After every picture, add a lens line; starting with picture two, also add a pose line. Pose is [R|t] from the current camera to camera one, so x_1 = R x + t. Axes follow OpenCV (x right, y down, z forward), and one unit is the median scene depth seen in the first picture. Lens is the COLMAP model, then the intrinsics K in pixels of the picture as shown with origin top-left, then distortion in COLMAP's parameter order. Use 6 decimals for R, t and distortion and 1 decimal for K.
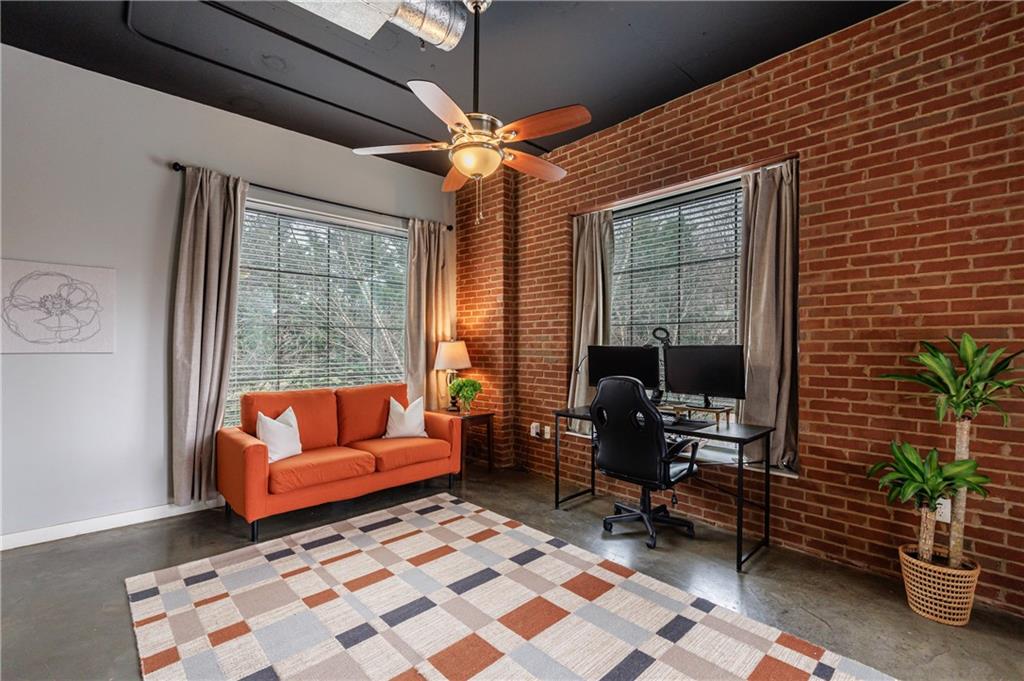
lens RADIAL K [[468.8, 0, 508.0], [0, 468.8, 347.0], [0, 0, 1]] dist [-0.000994, -0.000034]
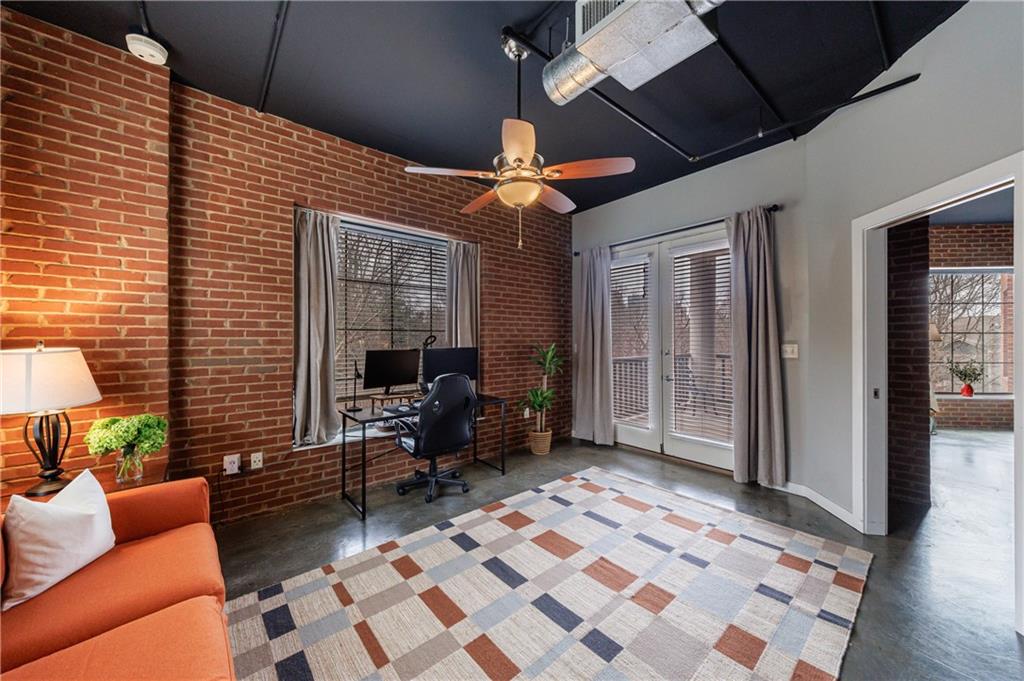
lens RADIAL K [[363.5, 0, 512.0], [0, 363.5, 340.5], [0, 0, 1]] dist [0.000781, 0.000119]
pose [[0.032627, 0.002385, 0.999465, -0.756150], [0.012399, 0.999919, -0.002790, -0.021079], [-0.999391, 0.012484, 0.032595, 0.797277]]
